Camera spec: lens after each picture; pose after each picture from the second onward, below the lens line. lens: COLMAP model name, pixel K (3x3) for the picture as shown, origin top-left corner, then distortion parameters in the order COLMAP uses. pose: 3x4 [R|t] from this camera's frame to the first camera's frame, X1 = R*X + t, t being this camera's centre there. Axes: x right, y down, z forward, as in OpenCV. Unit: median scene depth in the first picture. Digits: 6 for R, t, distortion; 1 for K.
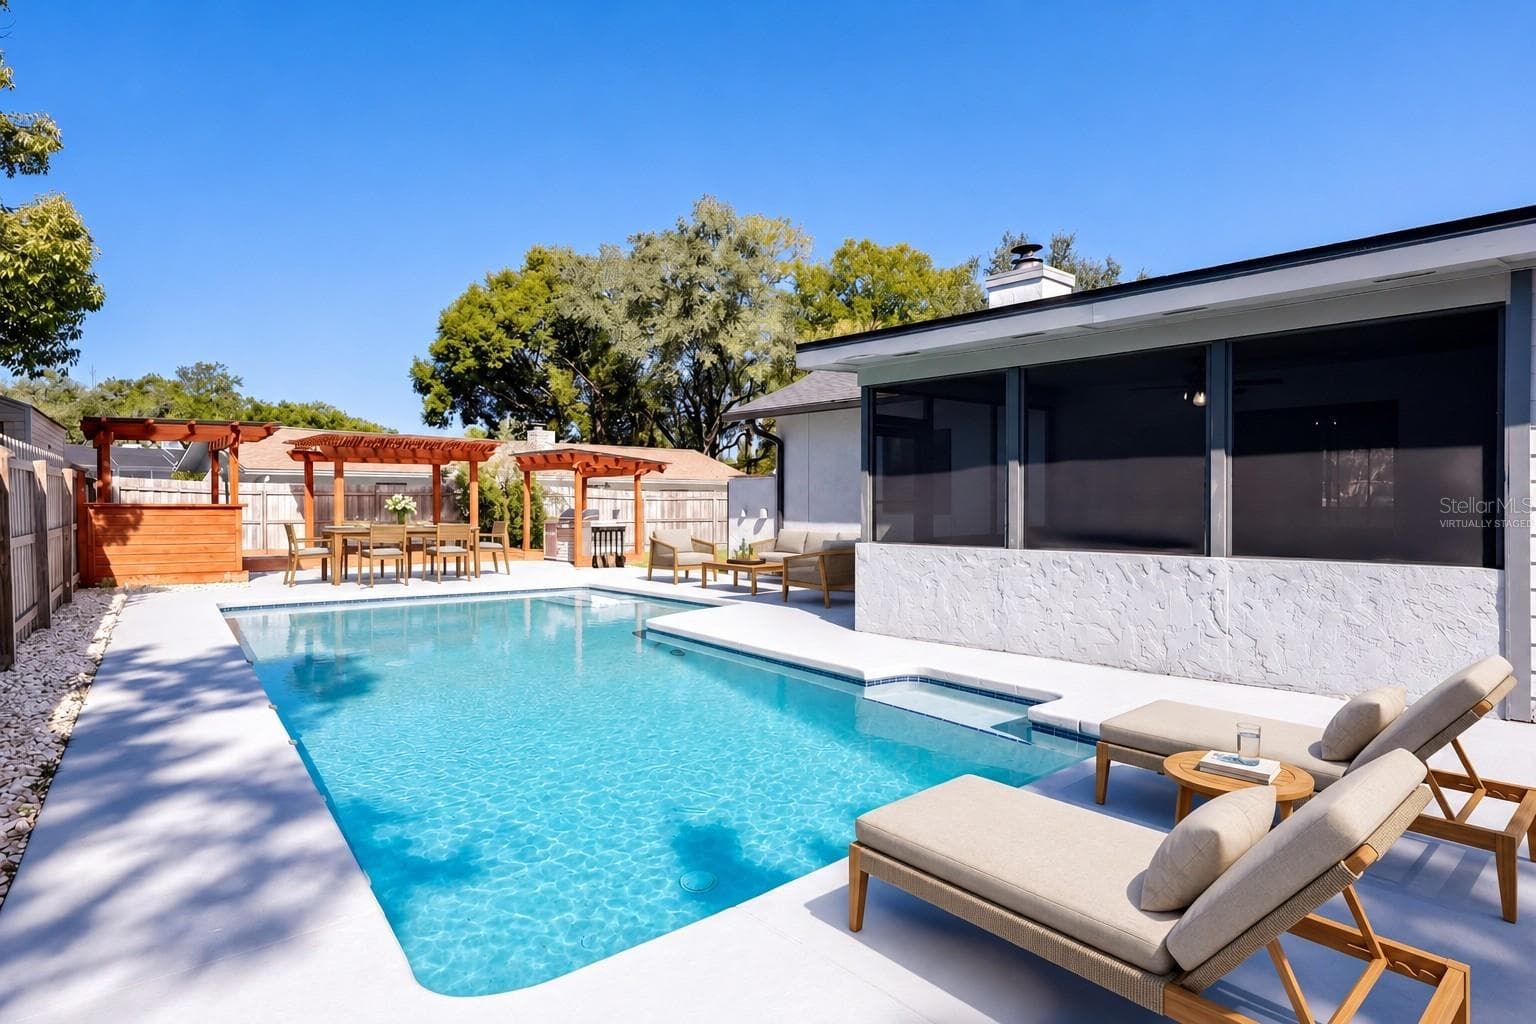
lens RADIAL K [[832.3, 0, 768.0], [0, 832.3, 512.0], [0, 0, 1]] dist [0.000883, 0.000004]
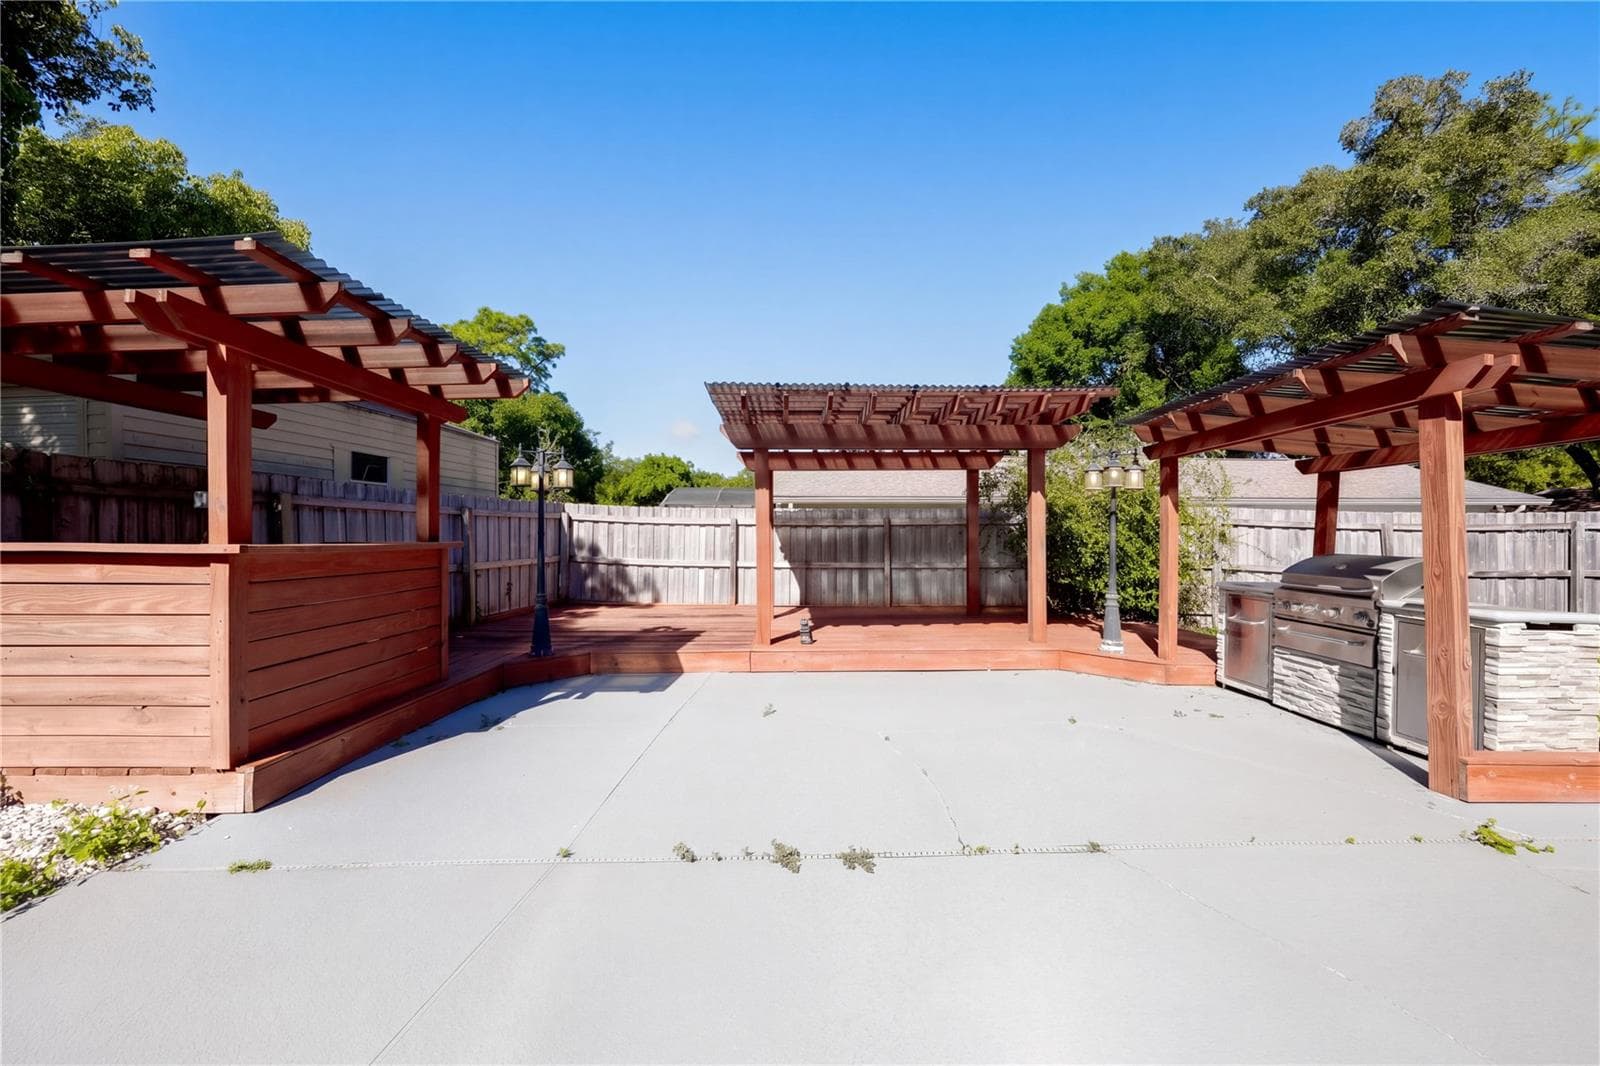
lens RADIAL K [[662.4, 0, 807.7], [0, 662.4, 533.0], [0, 0, 1]] dist [0.002050, 0.000000]
pose [[0.771666, -0.001469, -0.636026, -0.107203], [-0.008595, 0.999882, -0.012736, -0.004439], [0.635970, 0.015294, 0.771562, 0.312518]]
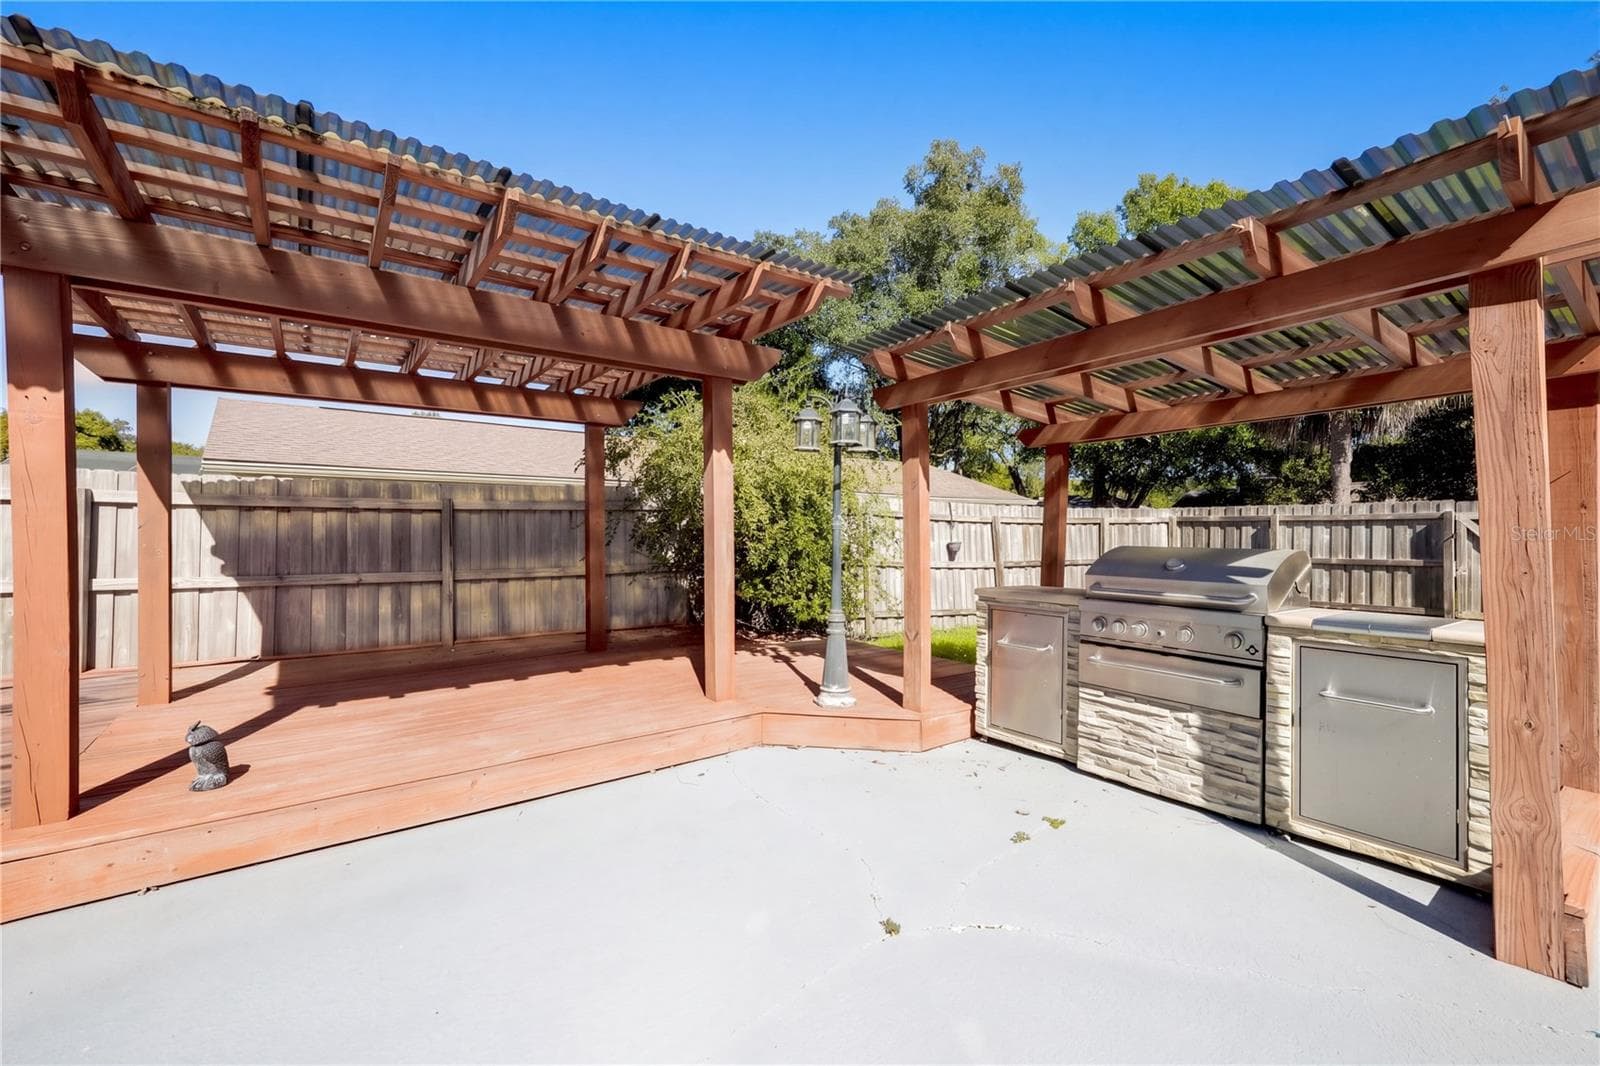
lens RADIAL K [[666.2, 0, 805.8], [0, 666.2, 533.2], [0, 0, 1]] dist [0.001907, 0.000105]
pose [[0.995997, -0.001602, -0.089369, -0.151880], [0.000517, 0.999926, -0.012166, -0.003521], [0.089381, 0.012071, 0.995924, 0.386877]]
